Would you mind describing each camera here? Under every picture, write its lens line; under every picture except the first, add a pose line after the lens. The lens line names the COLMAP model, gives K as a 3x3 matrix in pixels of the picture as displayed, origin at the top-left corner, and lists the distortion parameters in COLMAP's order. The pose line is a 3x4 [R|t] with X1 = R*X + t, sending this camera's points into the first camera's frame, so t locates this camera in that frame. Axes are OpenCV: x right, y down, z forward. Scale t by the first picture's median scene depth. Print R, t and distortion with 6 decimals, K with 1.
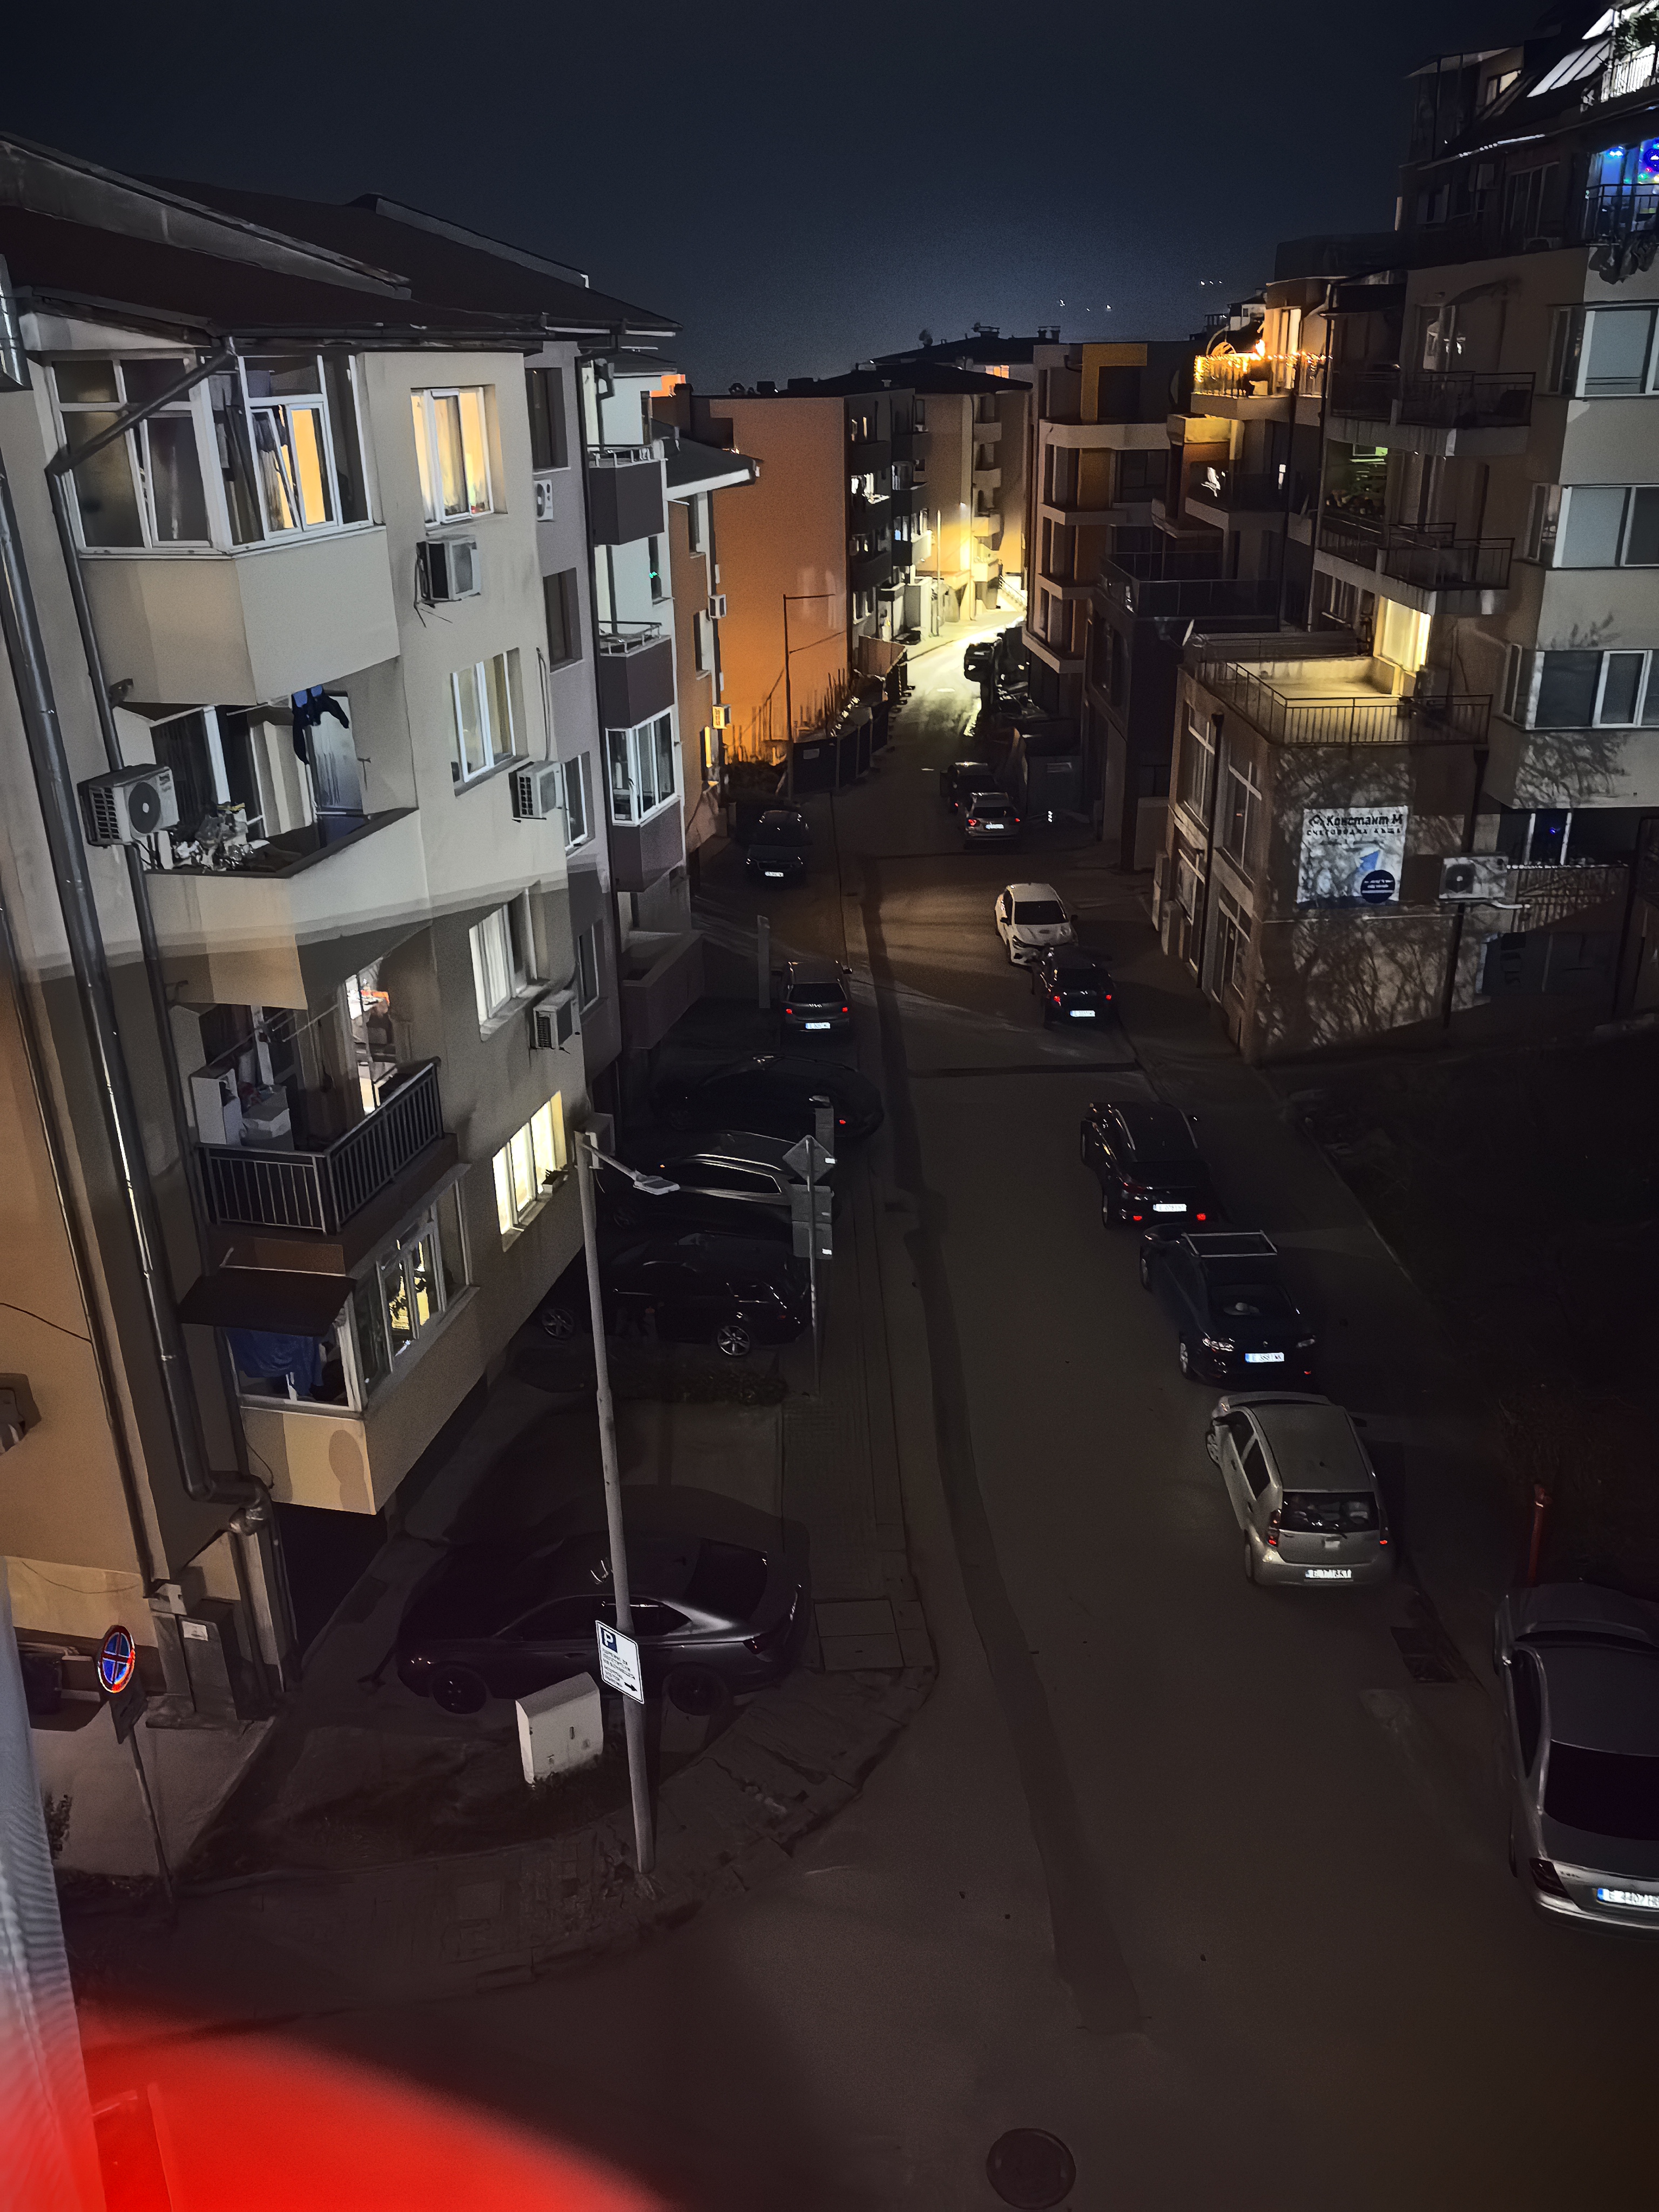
lens RADIAL K [[1755.2, 0, 861.3], [0, 1755.2, 1121.1], [0, 0, 1]] dist [0.070317, -0.121725]
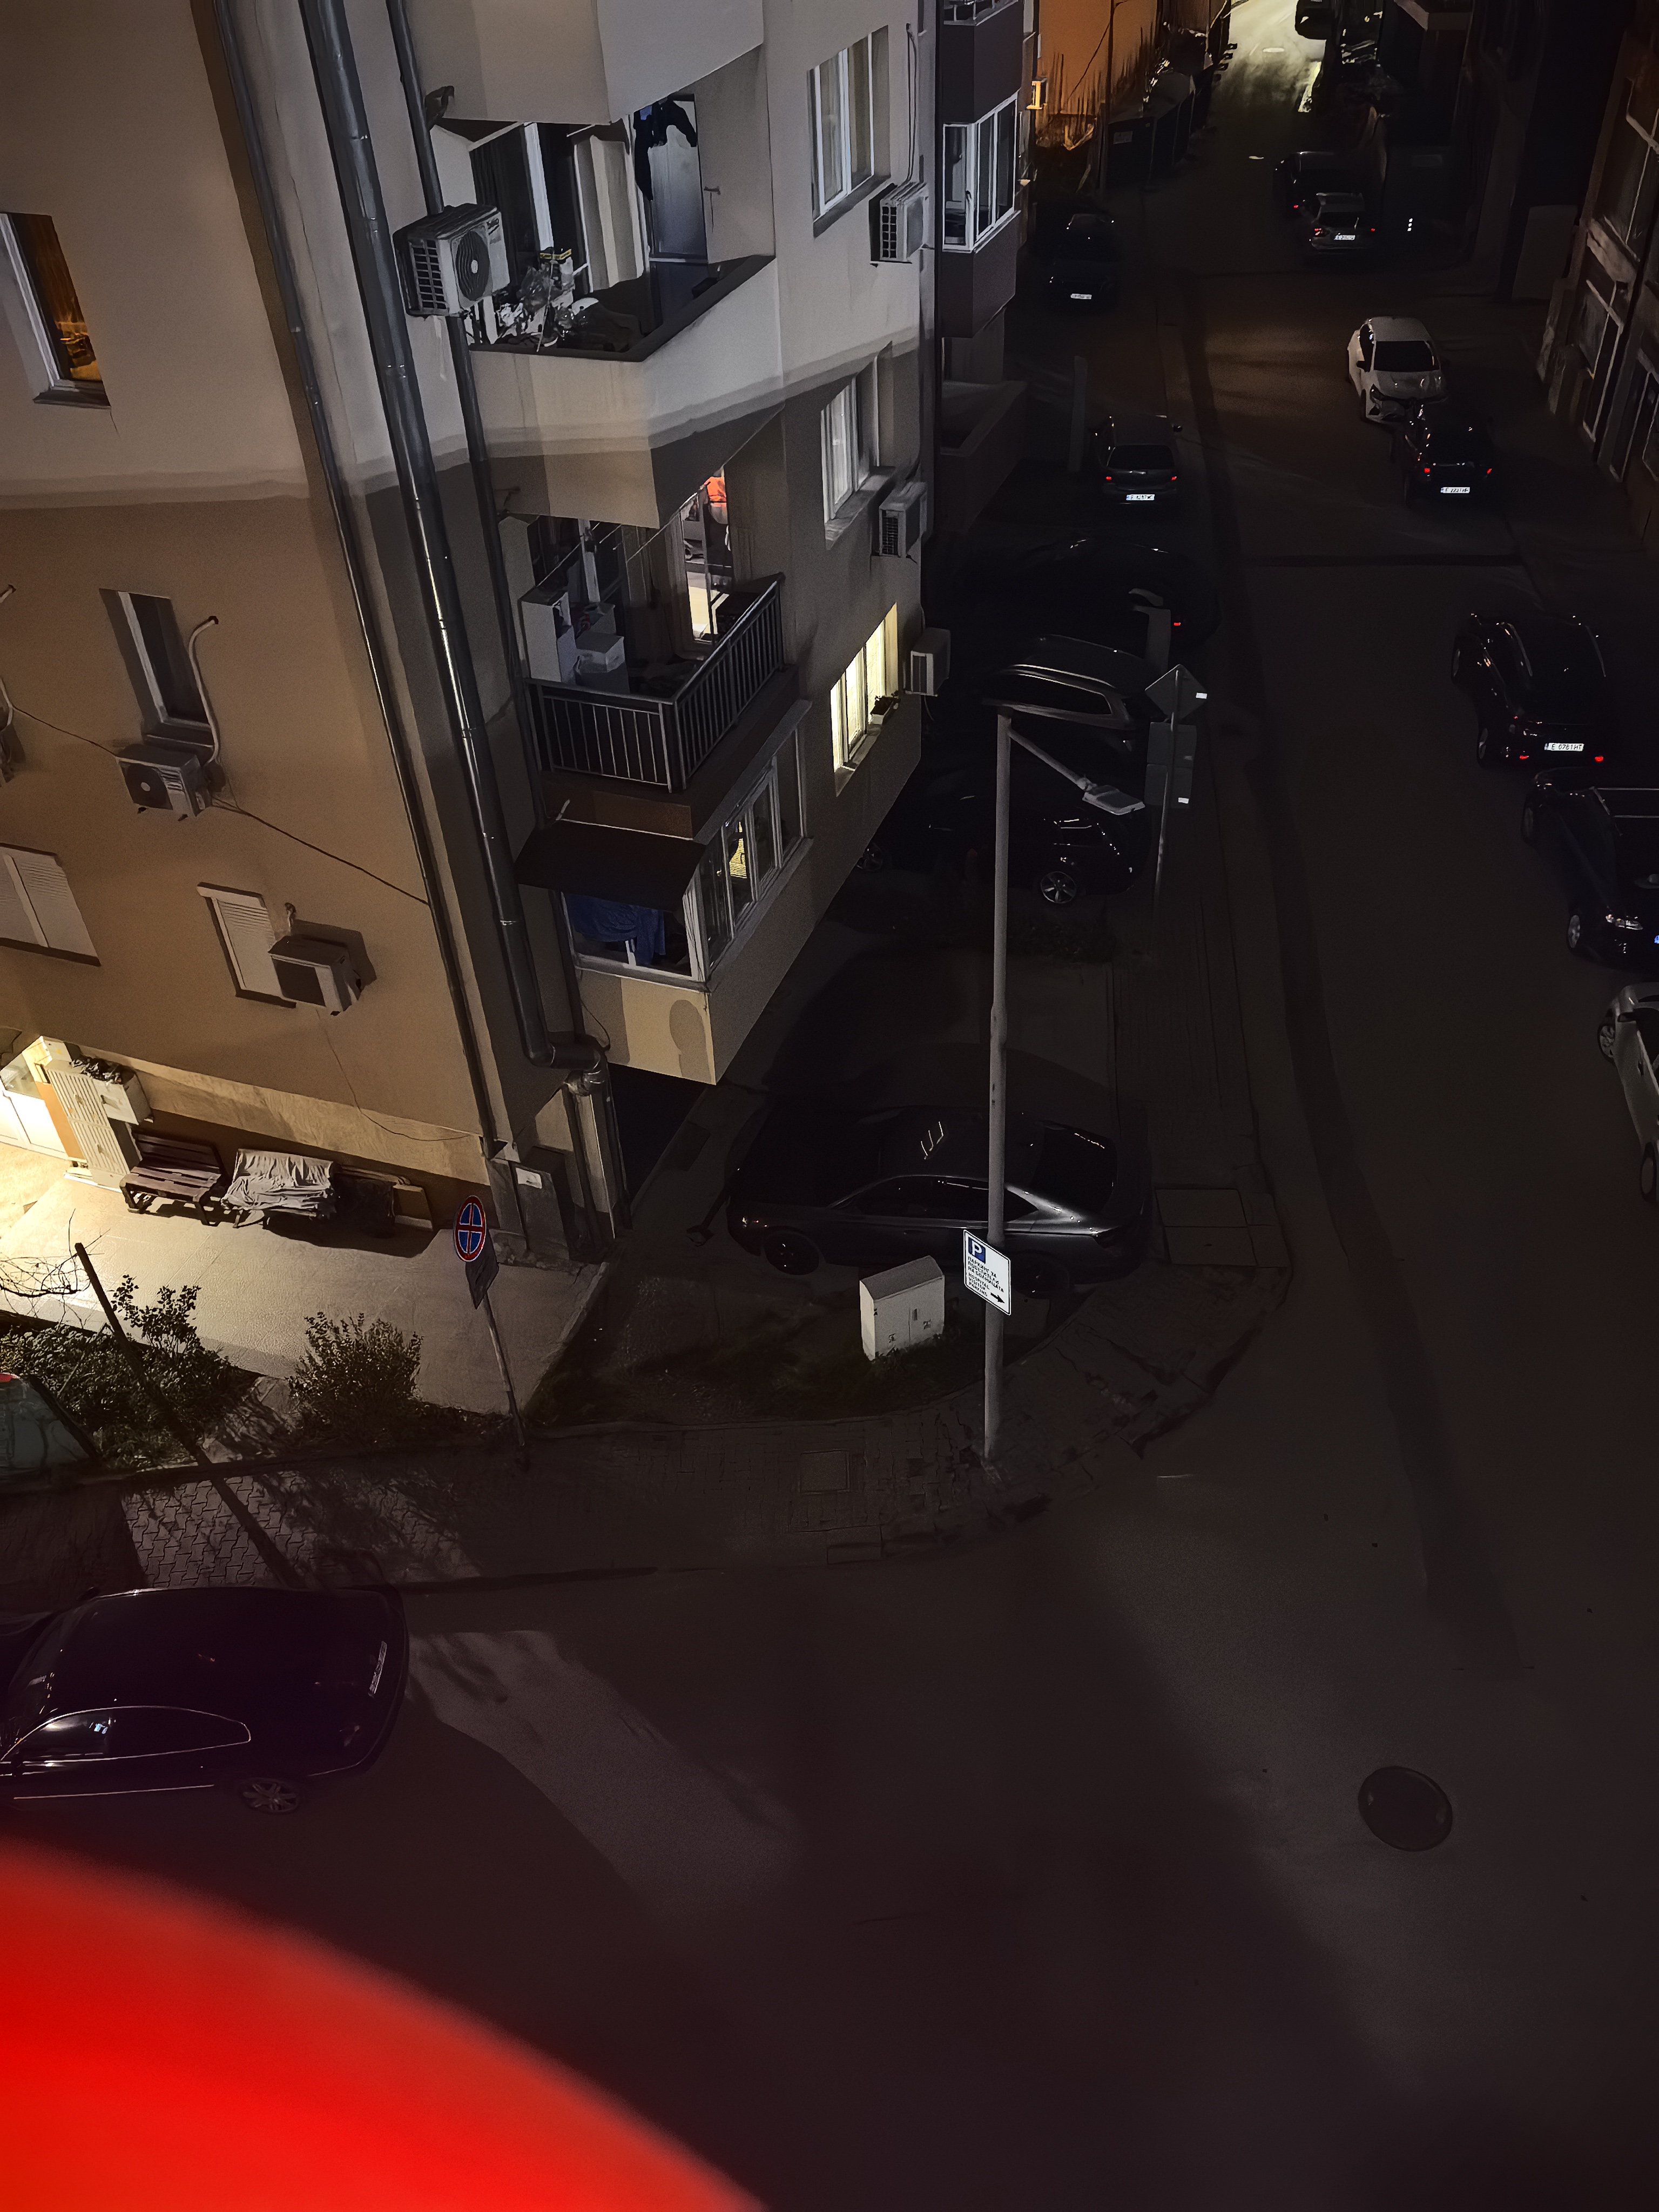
lens RADIAL K [[1755.2, 0, 861.3], [0, 1755.2, 1121.1], [0, 0, 1]] dist [0.070317, -0.121725]
pose [[0.992052, 0.066951, -0.106538, -0.096634], [-0.031326, 0.951447, 0.306214, -0.049013], [0.121867, -0.300443, 0.945982, 0.116220]]
